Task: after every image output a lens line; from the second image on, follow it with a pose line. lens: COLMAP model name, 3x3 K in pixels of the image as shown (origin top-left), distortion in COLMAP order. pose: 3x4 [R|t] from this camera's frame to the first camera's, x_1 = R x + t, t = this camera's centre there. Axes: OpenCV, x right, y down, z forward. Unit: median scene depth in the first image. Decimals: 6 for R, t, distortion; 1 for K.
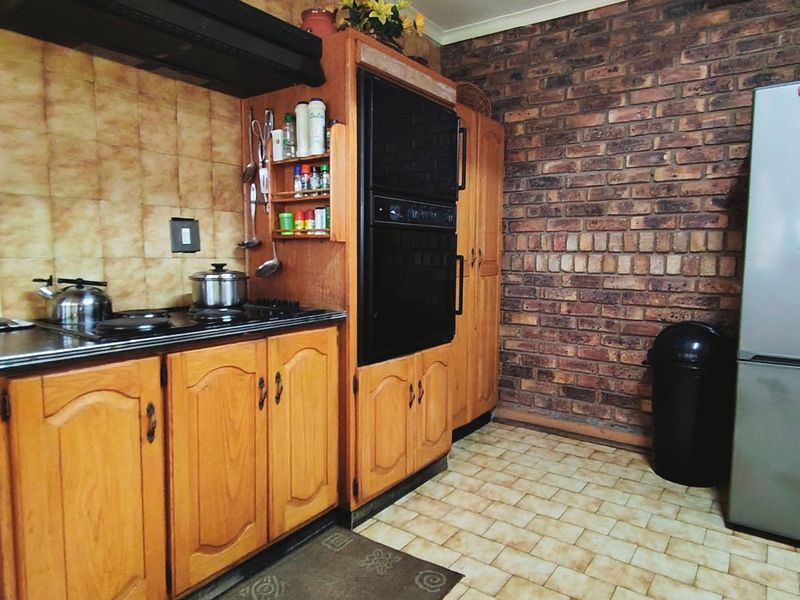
lens RADIAL K [[517.3, 0, 402.0], [0, 517.3, 296.2], [0, 0, 1]] dist [0.004463, 0.001299]
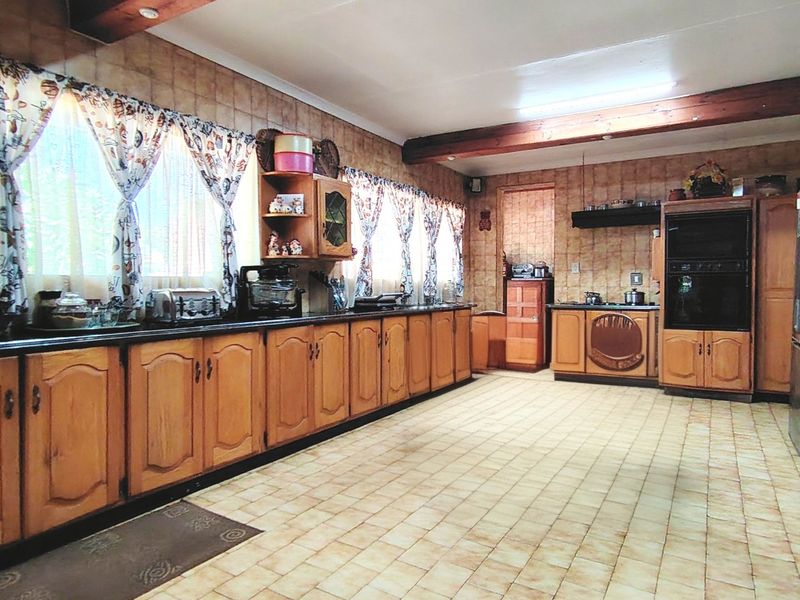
lens RADIAL K [[517.3, 0, 400.8], [0, 517.3, 297.4], [0, 0, 1]] dist [0.004463, 0.001299]
pose [[0.055065, 0.004751, -0.998471, 2.572544], [-0.090761, 0.995873, -0.000267, 0.110109], [0.994349, 0.090637, 0.055269, -0.464535]]
